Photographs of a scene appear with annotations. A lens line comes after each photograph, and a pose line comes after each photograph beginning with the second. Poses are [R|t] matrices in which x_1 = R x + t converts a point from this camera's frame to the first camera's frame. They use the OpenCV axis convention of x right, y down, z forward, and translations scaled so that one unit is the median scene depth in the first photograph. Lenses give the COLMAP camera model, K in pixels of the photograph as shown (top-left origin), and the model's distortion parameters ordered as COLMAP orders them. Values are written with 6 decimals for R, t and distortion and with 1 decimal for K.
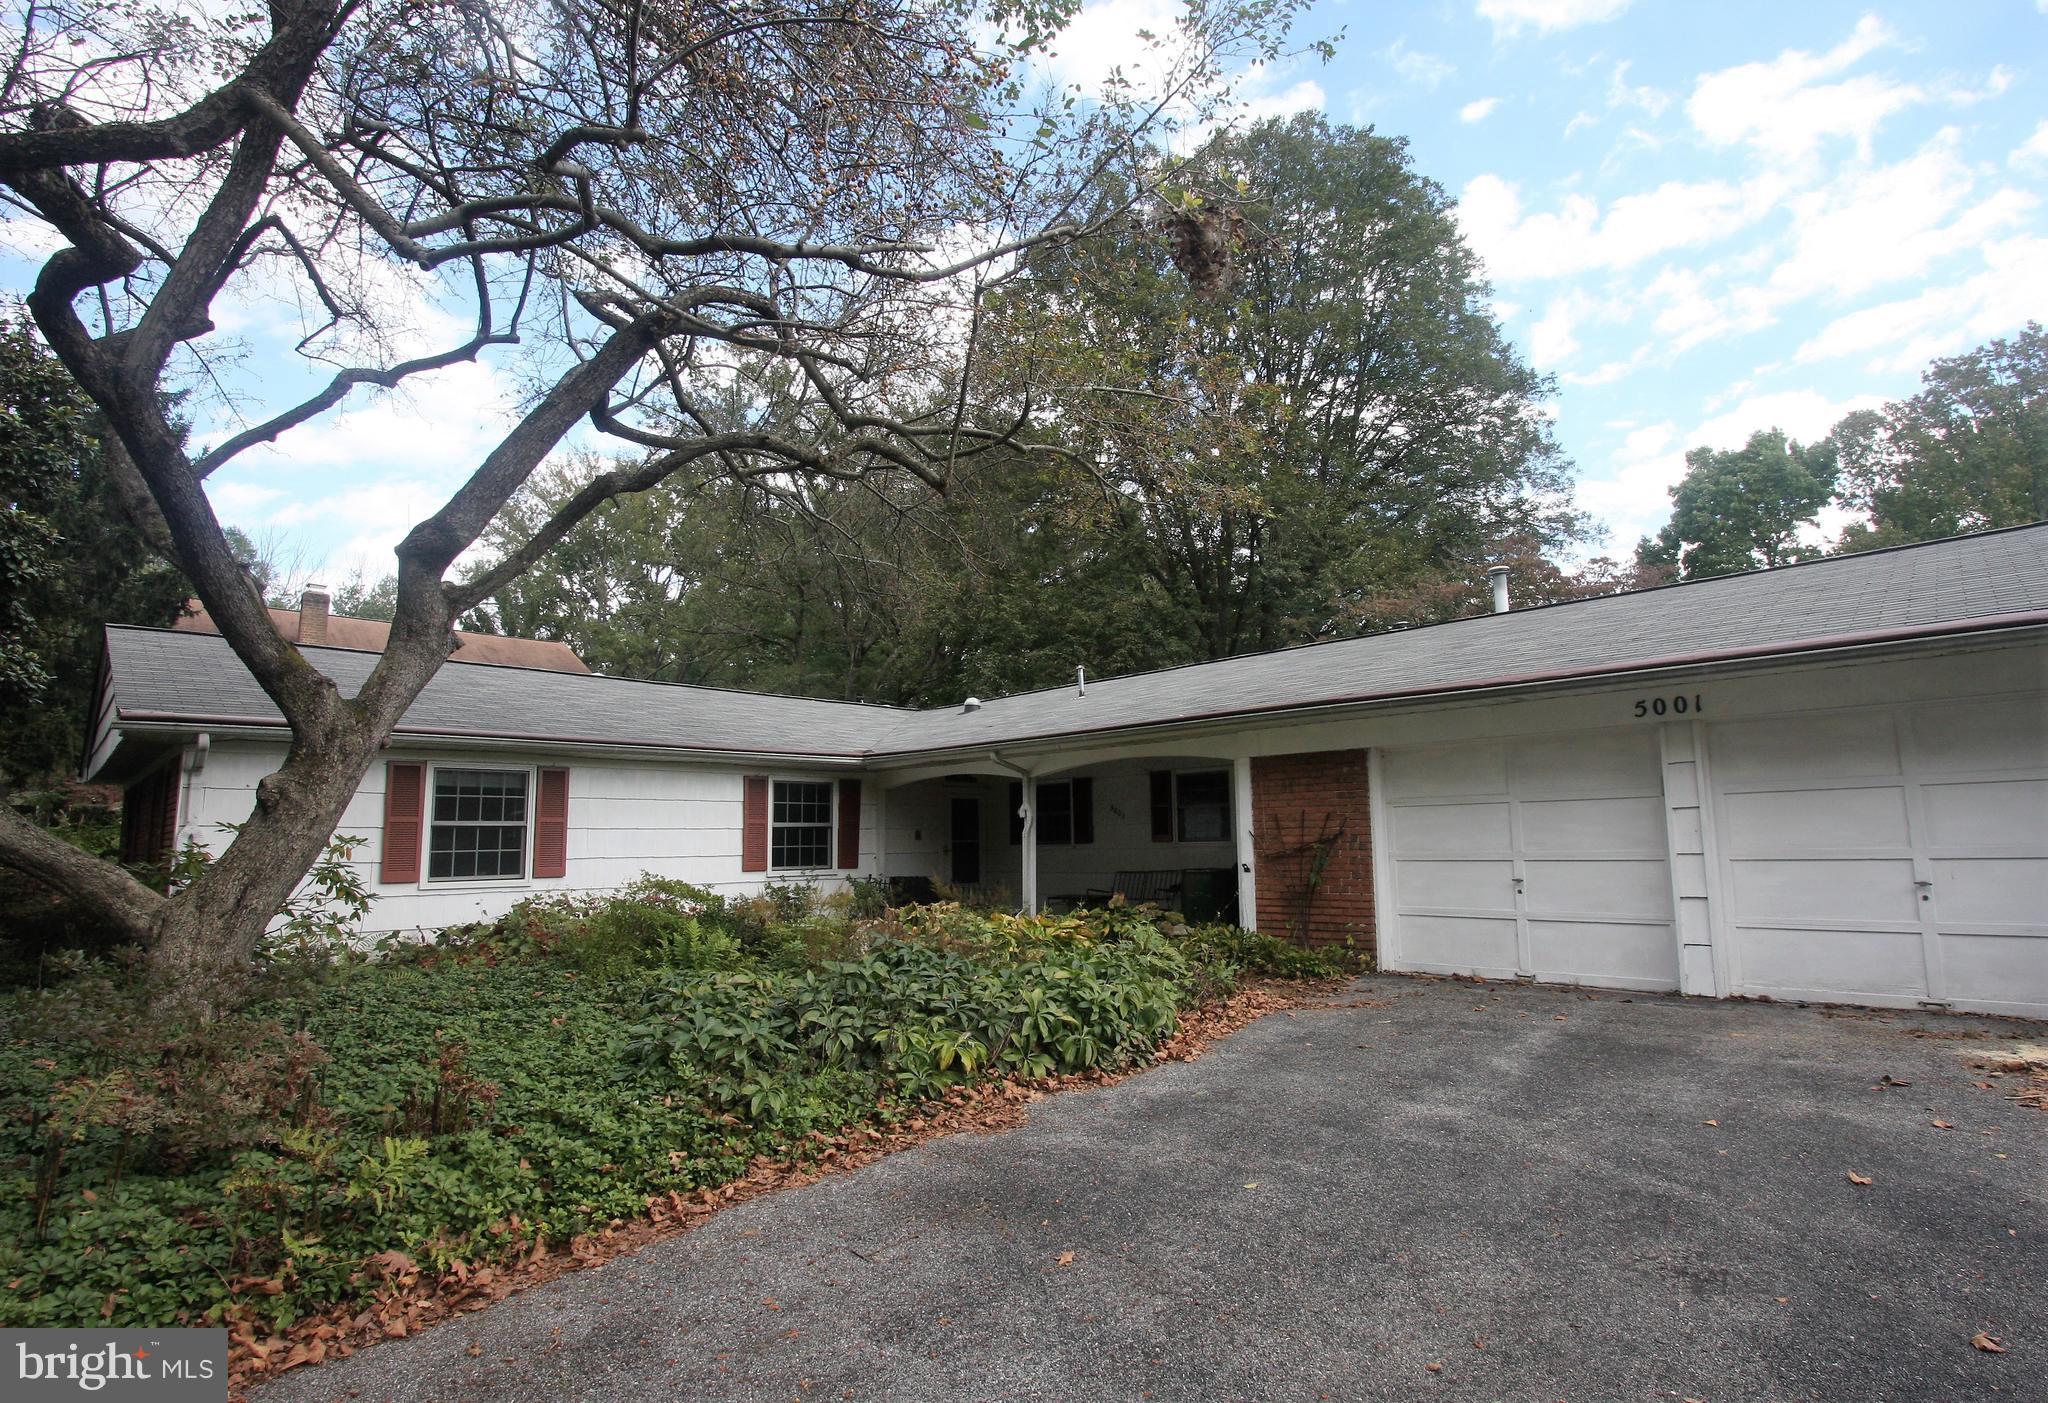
lens RADIAL K [[1115.7, 0, 1024.0], [0, 1115.7, 701.5], [0, 0, 1]] dist [-0.015374, -0.000399]
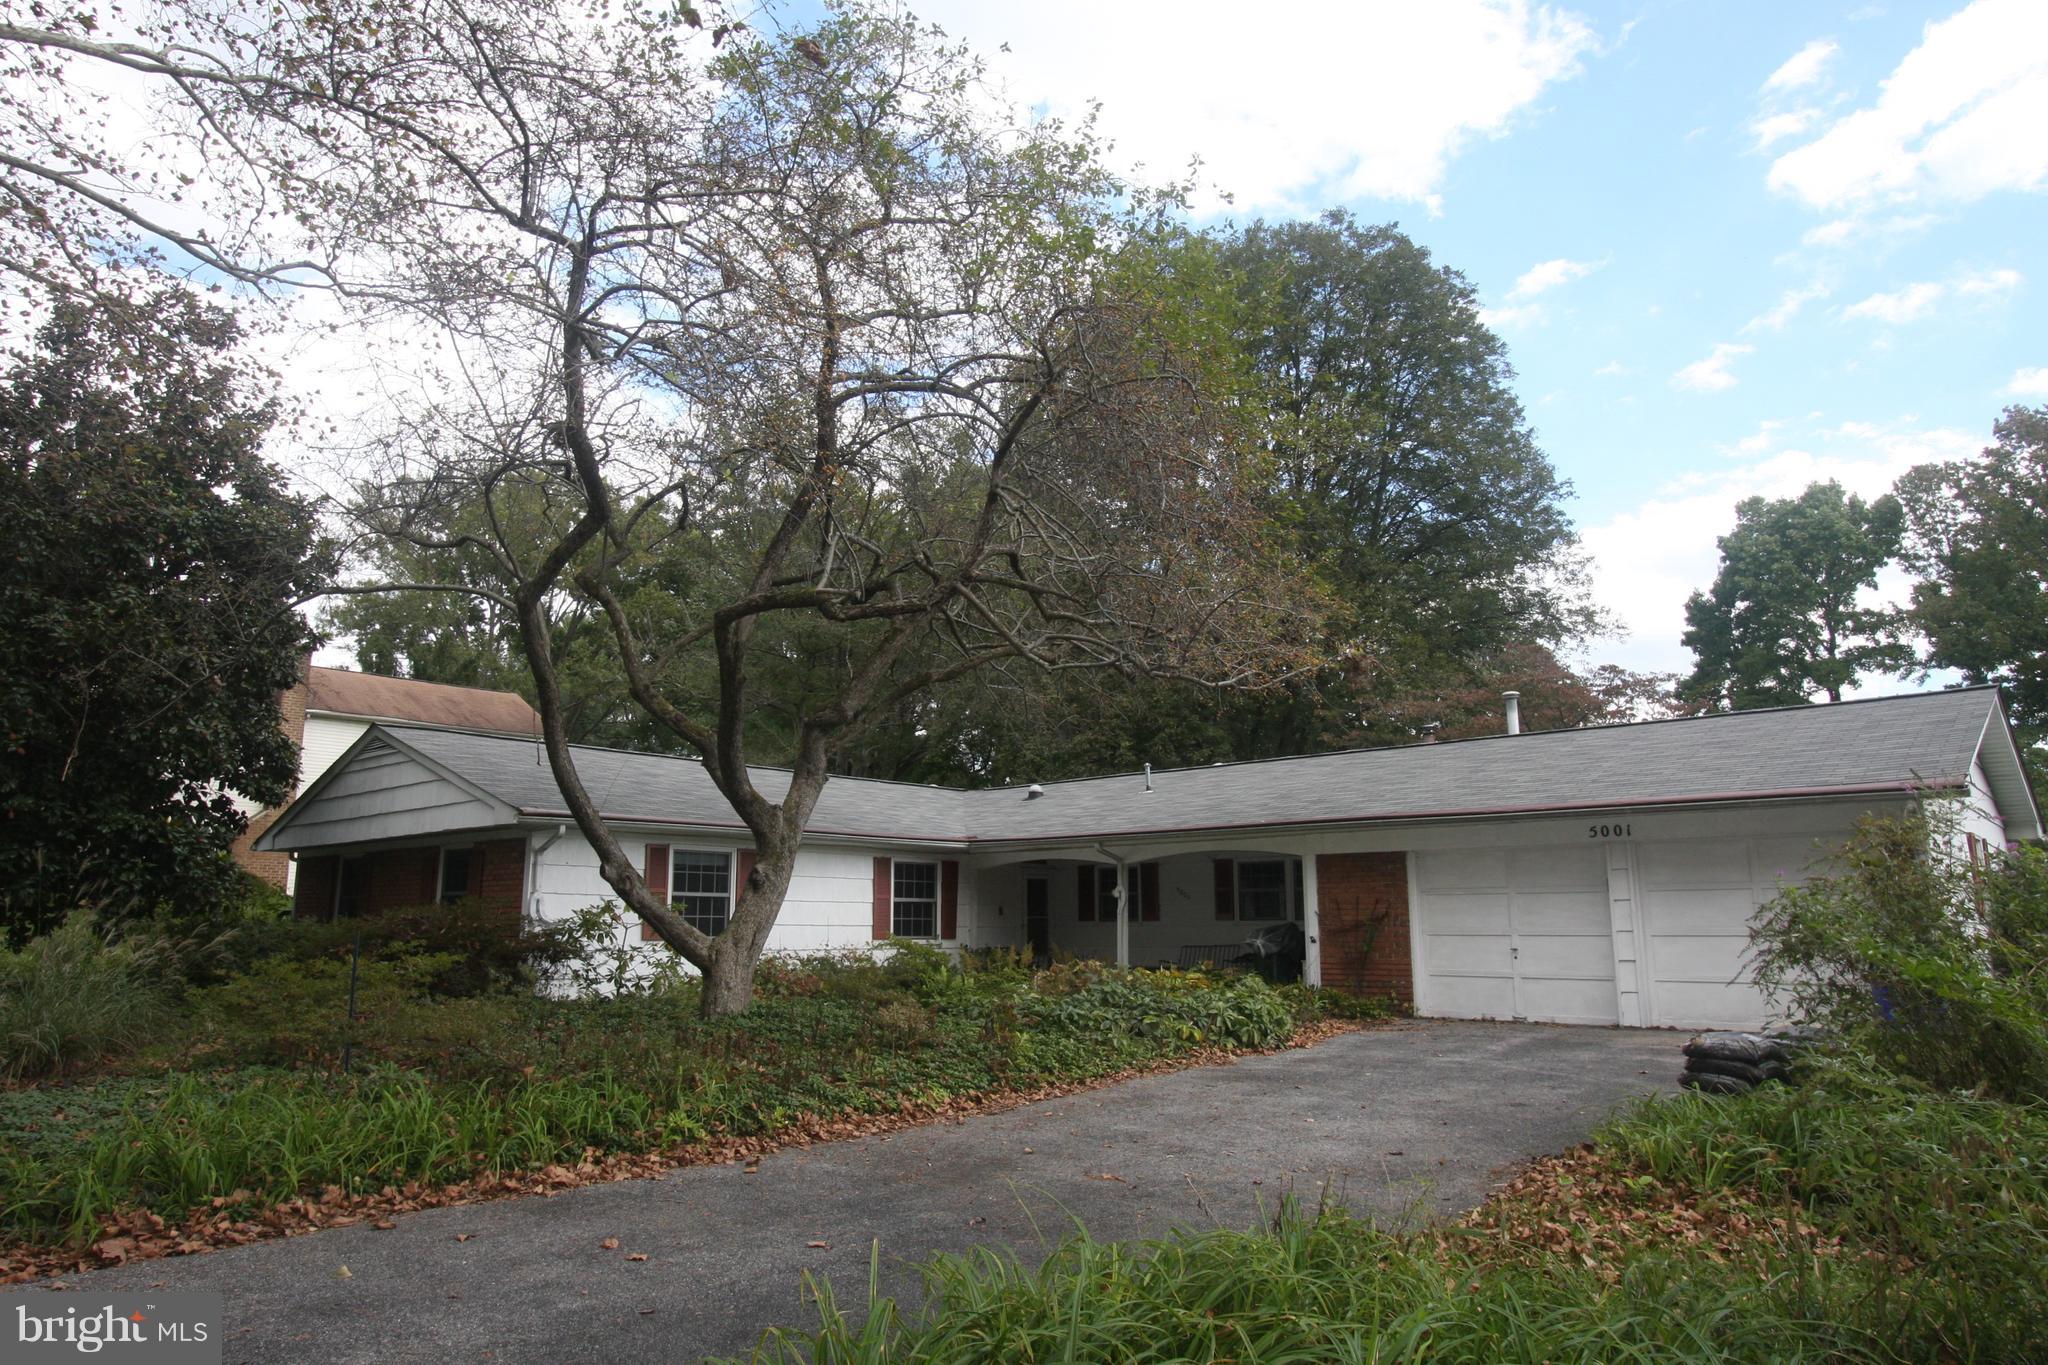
lens RADIAL K [[1292.8, 0, 1024.0], [0, 1292.8, 682.5], [0, 0, 1]] dist [-0.004120, 0.000543]
pose [[0.999367, 0.022597, 0.027463, -0.133615], [-0.020911, 0.997967, -0.060199, -0.037977], [-0.028768, 0.059587, 0.997809, -0.370745]]
